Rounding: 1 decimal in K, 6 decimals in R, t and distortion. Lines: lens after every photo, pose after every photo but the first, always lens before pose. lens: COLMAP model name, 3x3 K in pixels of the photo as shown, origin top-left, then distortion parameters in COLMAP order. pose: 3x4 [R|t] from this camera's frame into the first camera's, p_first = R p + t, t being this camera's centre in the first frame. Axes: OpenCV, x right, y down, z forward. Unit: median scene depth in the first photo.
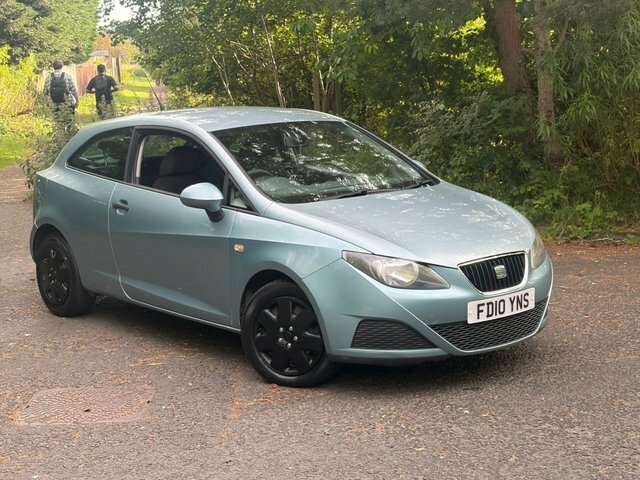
lens RADIAL K [[1203.6, 0, 320.0], [0, 1203.6, 240.0], [0, 0, 1]] dist [0.116056, -0.110003]
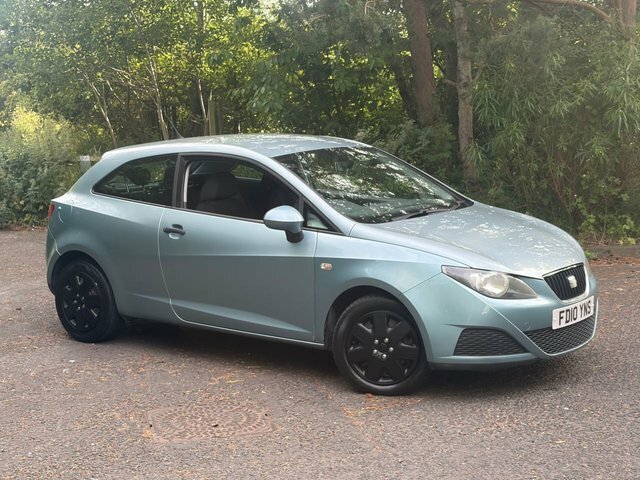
lens RADIAL K [[1203.6, 0, 320.0], [0, 1203.6, 240.0], [0, 0, 1]] dist [0.116056, -0.110003]
pose [[0.978108, -0.020295, 0.207104, -0.297865], [0.025467, 0.999426, -0.022335, 0.007101], [-0.206532, 0.027120, 0.978064, -0.031369]]
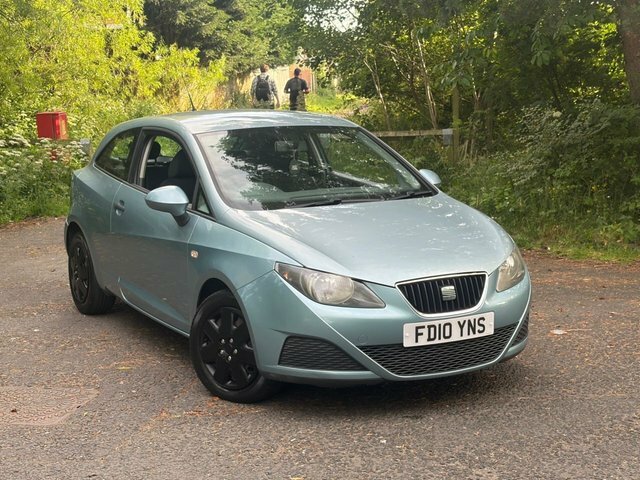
lens RADIAL K [[1203.6, 0, 320.0], [0, 1203.6, 240.0], [0, 0, 1]] dist [0.116056, -0.110003]
pose [[0.975716, 0.042673, -0.214841, 0.245908], [-0.043445, 0.999055, 0.001134, -0.010685], [0.214686, 0.008228, 0.976648, 0.075309]]
